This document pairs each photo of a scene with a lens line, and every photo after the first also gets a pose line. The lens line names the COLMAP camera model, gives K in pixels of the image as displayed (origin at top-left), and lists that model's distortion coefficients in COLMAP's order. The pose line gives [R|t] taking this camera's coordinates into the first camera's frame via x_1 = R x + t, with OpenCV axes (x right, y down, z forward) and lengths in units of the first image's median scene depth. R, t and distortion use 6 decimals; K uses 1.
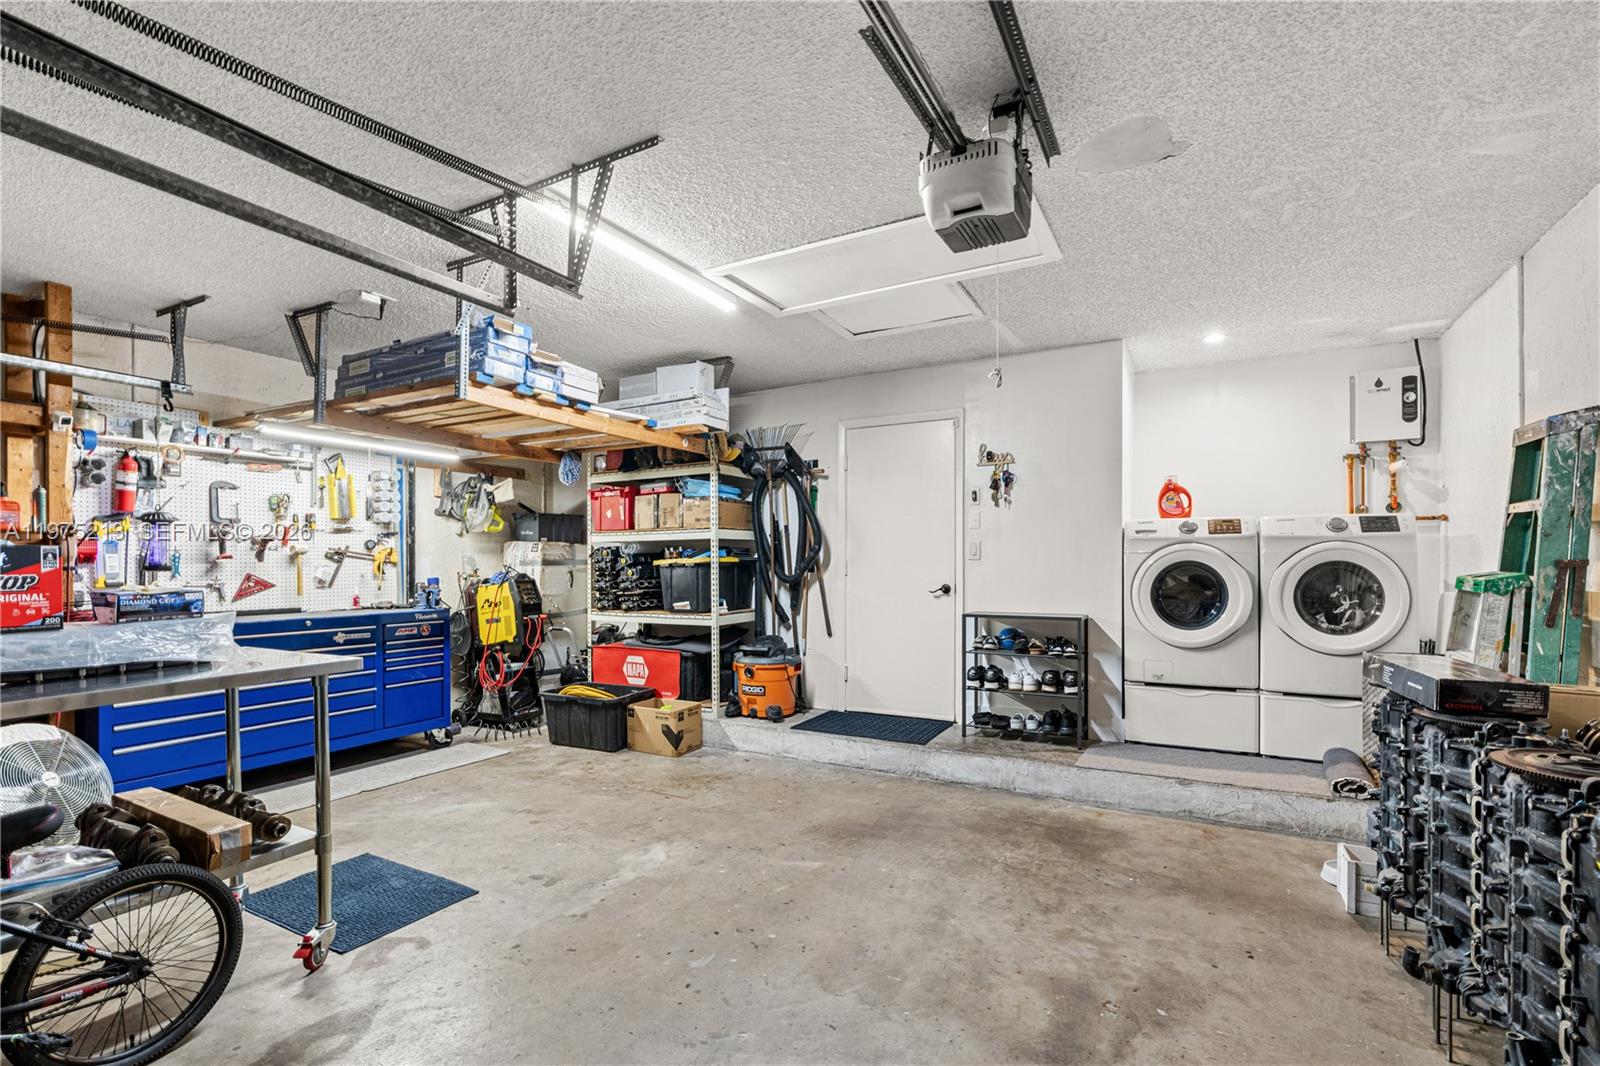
lens RADIAL K [[734.2, 0, 799.1], [0, 734.2, 569.5], [0, 0, 1]] dist [-0.000399, -0.000066]
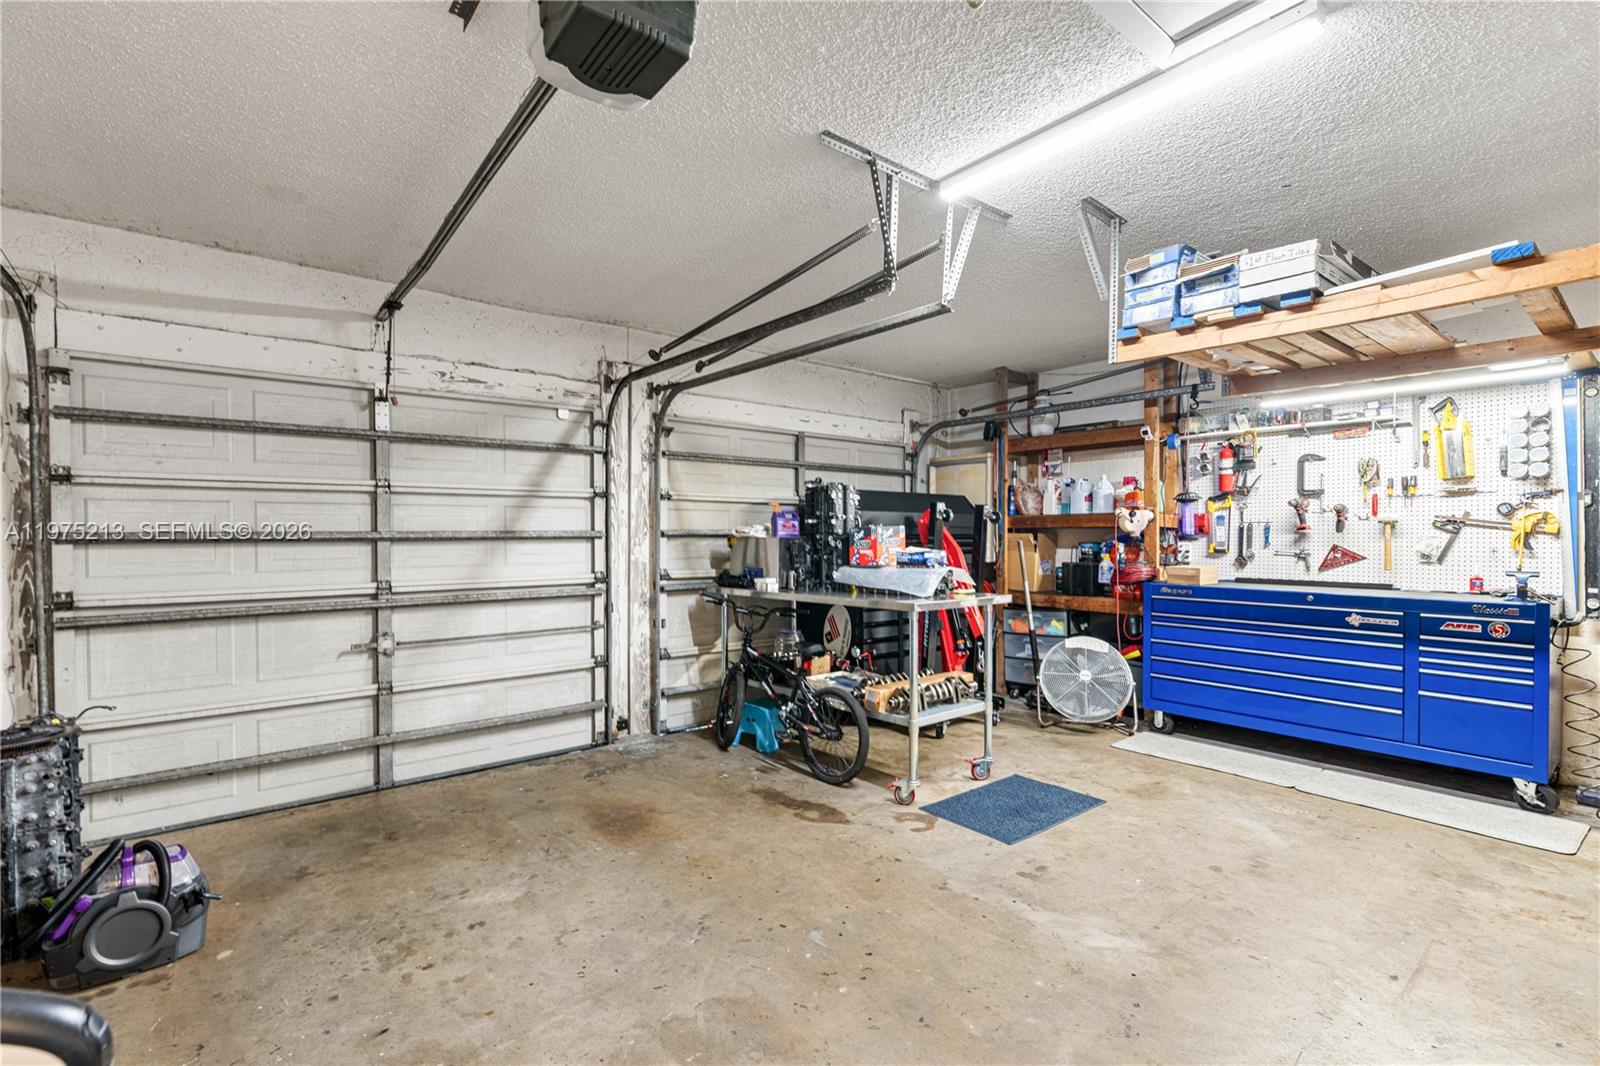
lens RADIAL K [[714.1, 0, 806.7], [0, 714.1, 553.9], [0, 0, 1]] dist [-0.004064, -0.000238]
pose [[-0.376166, 0.030238, -0.926059, 0.387561], [-0.004215, 0.999401, 0.034345, -0.011338], [0.926543, 0.016823, -0.375813, 0.686359]]
